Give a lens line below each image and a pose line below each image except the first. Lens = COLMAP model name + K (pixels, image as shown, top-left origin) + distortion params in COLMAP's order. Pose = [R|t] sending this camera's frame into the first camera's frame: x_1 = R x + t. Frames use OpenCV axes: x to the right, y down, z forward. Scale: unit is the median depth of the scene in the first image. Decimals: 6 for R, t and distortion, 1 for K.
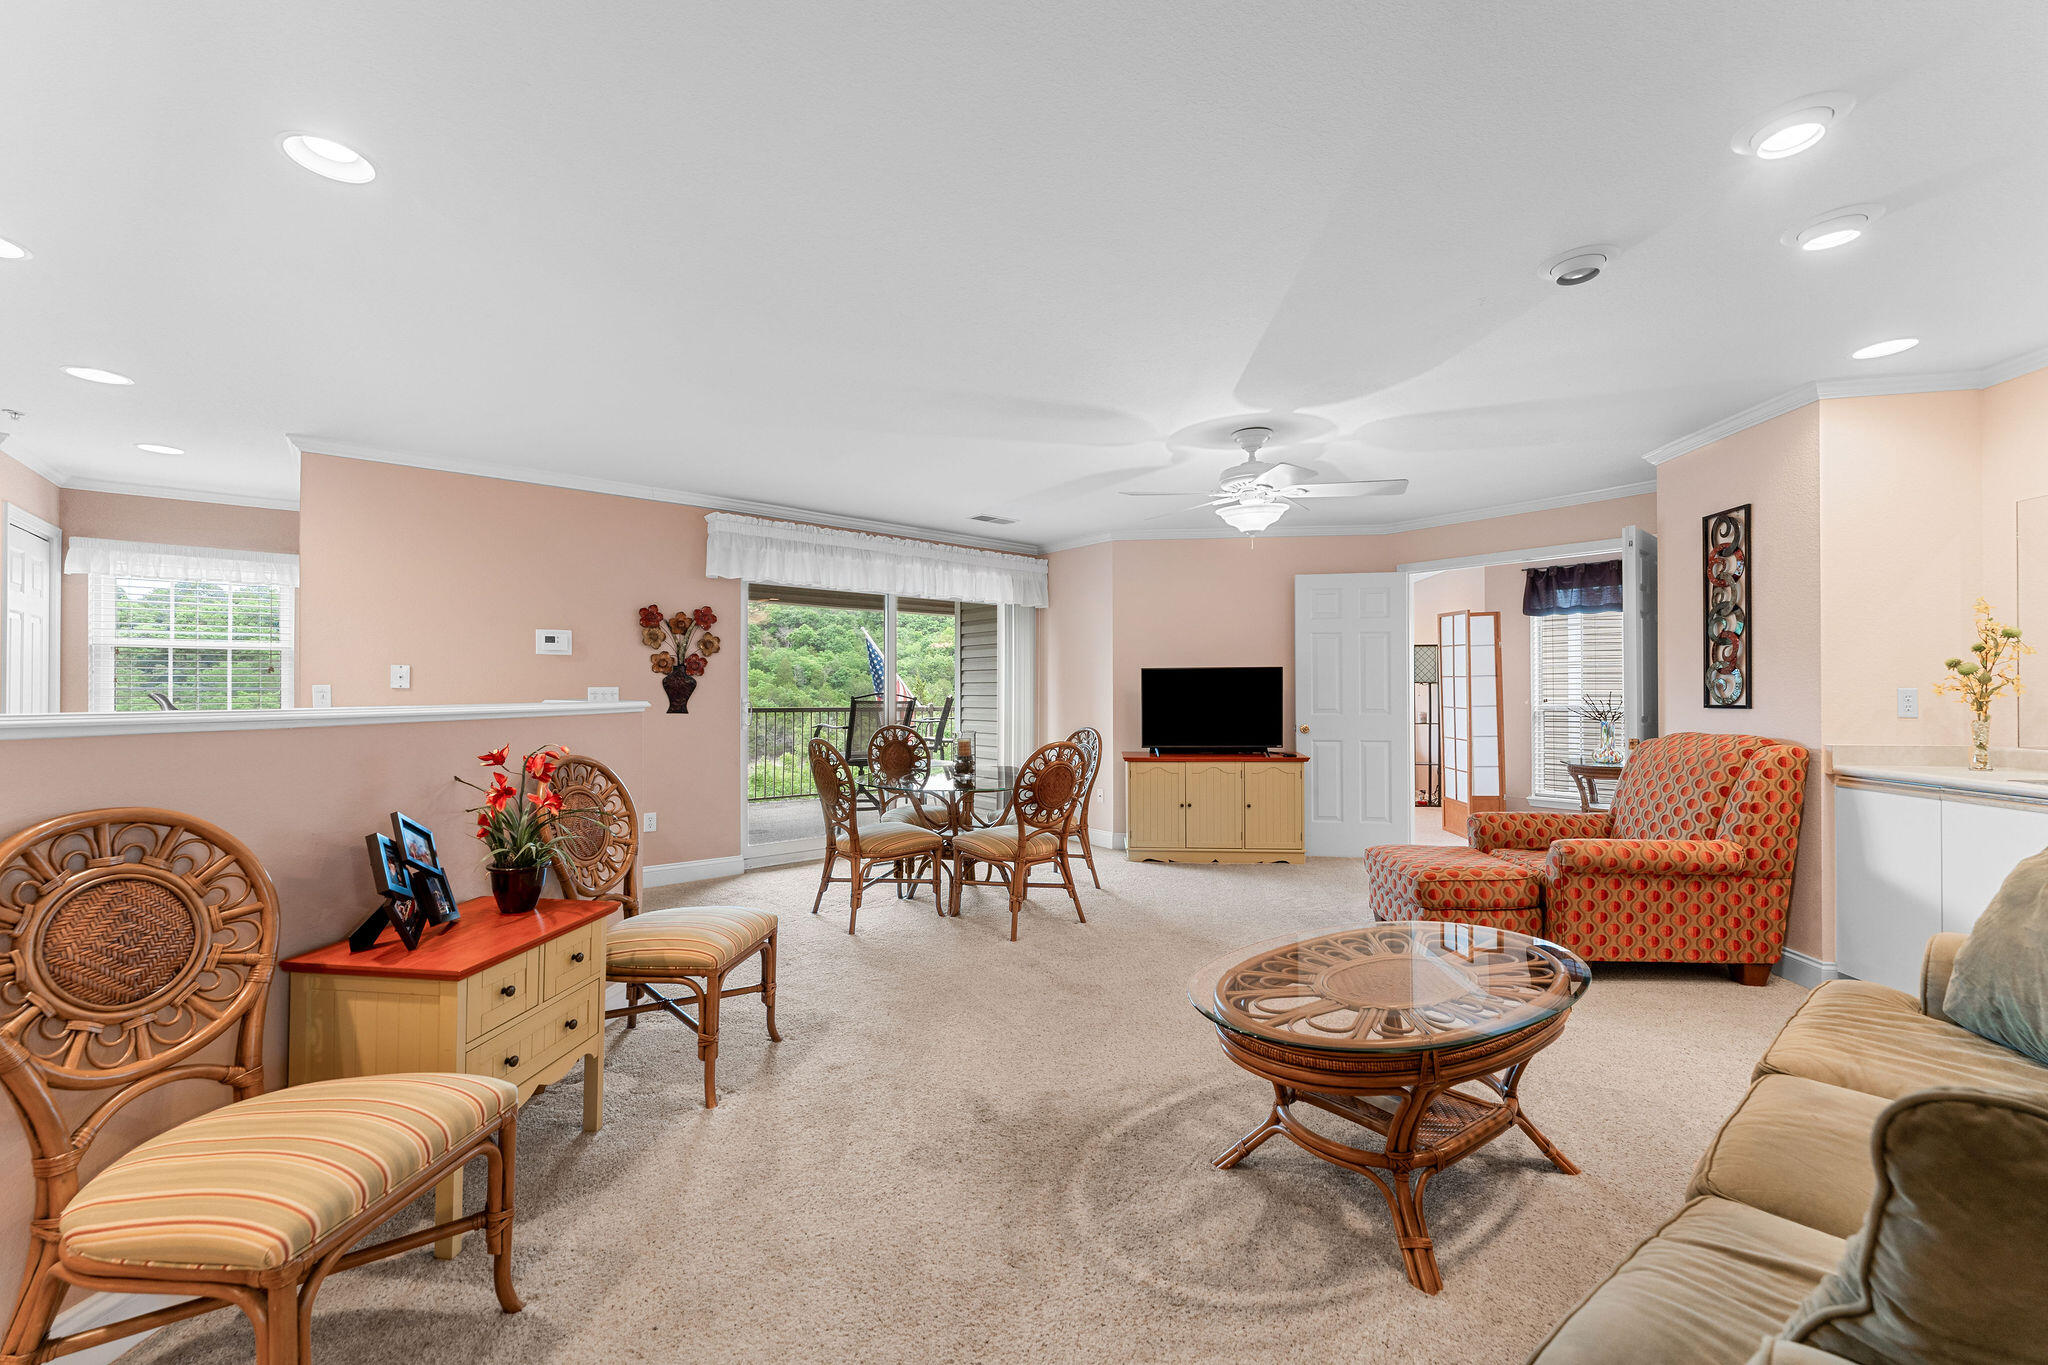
lens RADIAL K [[814.4, 0, 1017.3], [0, 814.4, 688.2], [0, 0, 1]] dist [0.002241, -0.000402]
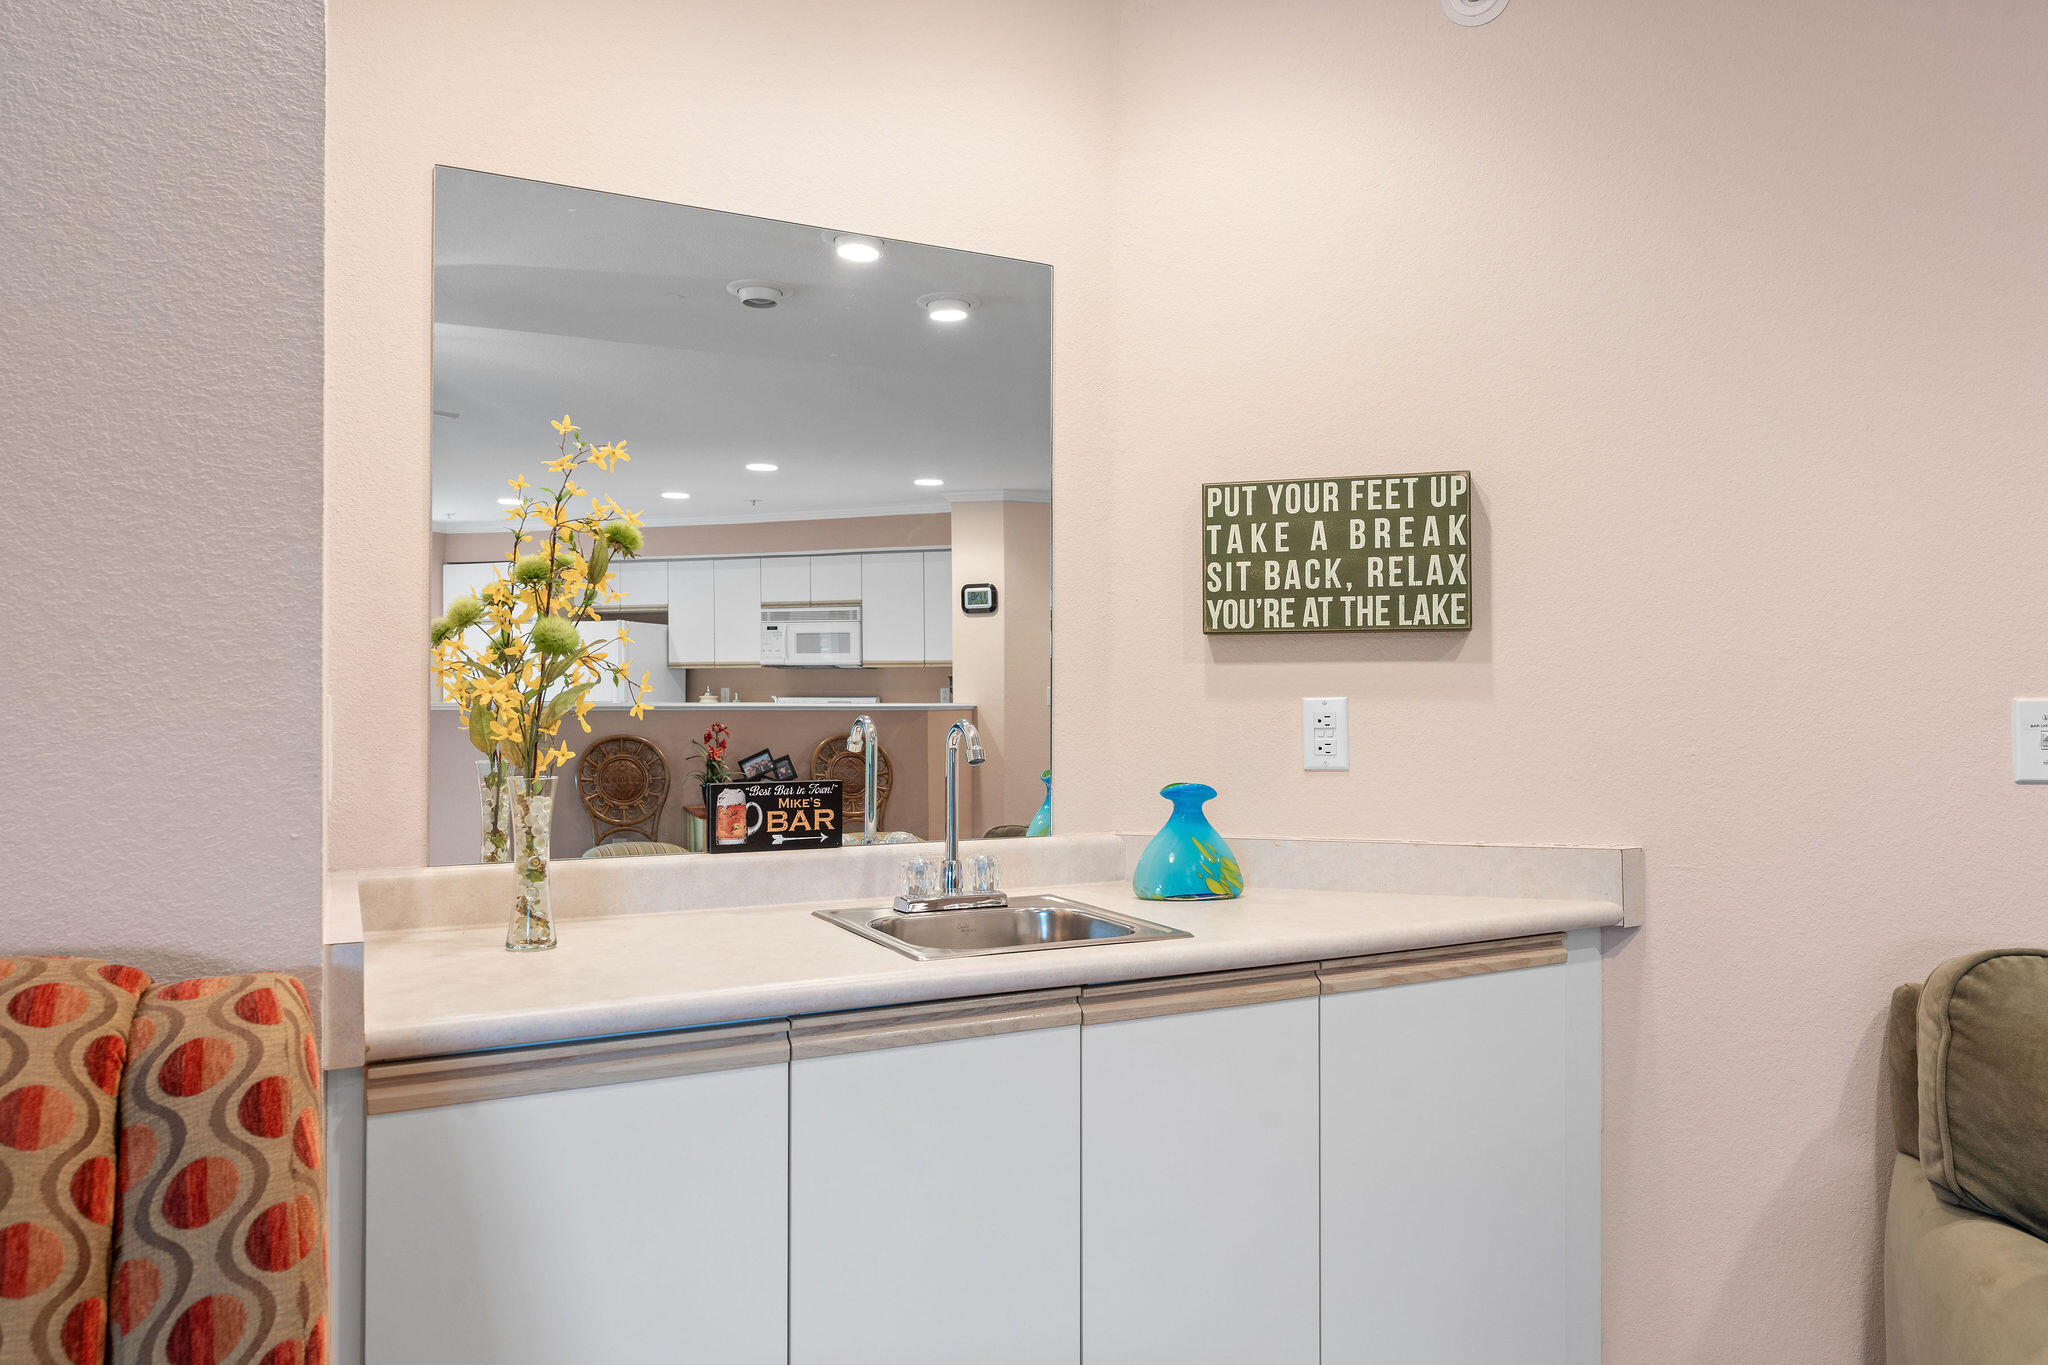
lens RADIAL K [[1345.0, 0, 1019.9], [0, 1345.0, 692.8], [0, 0, 1]] dist [-0.001010, -0.000214]
pose [[-0.555857, 0.002389, 0.831274, 0.497088], [-0.005918, 0.999959, -0.006831, 0.001314], [-0.831257, -0.008717, -0.555820, 0.905545]]
